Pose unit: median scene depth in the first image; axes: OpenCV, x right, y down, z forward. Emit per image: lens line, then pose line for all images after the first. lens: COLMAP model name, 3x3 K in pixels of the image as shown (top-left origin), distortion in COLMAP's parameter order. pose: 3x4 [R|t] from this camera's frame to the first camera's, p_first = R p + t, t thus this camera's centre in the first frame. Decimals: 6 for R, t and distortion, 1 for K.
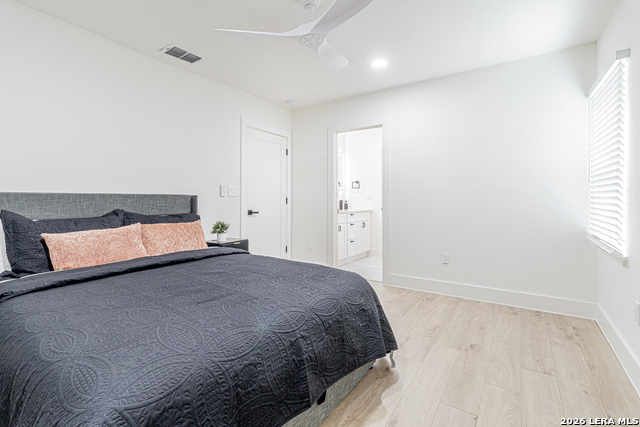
lens RADIAL K [[297.0, 0, 320.8], [0, 297.0, 204.3], [0, 0, 1]] dist [0.002358, 0.000257]
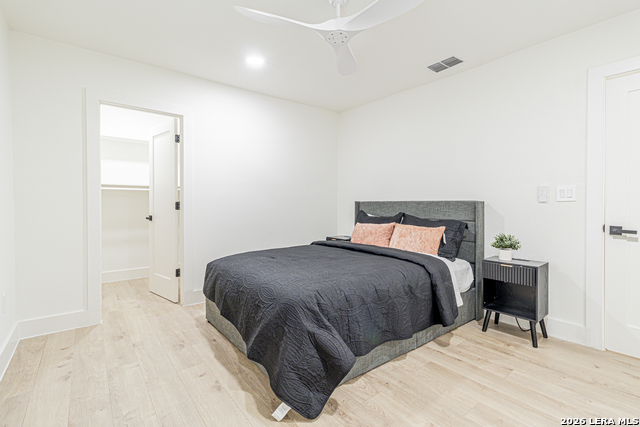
lens RADIAL K [[297.0, 0, 320.8], [0, 297.0, 204.3], [0, 0, 1]] dist [0.002358, 0.000257]
pose [[-0.303212, 0.008610, -0.952884, 0.727577], [-0.016916, 0.999753, 0.014416, -0.032241], [0.952773, 0.020491, -0.302991, 0.995952]]
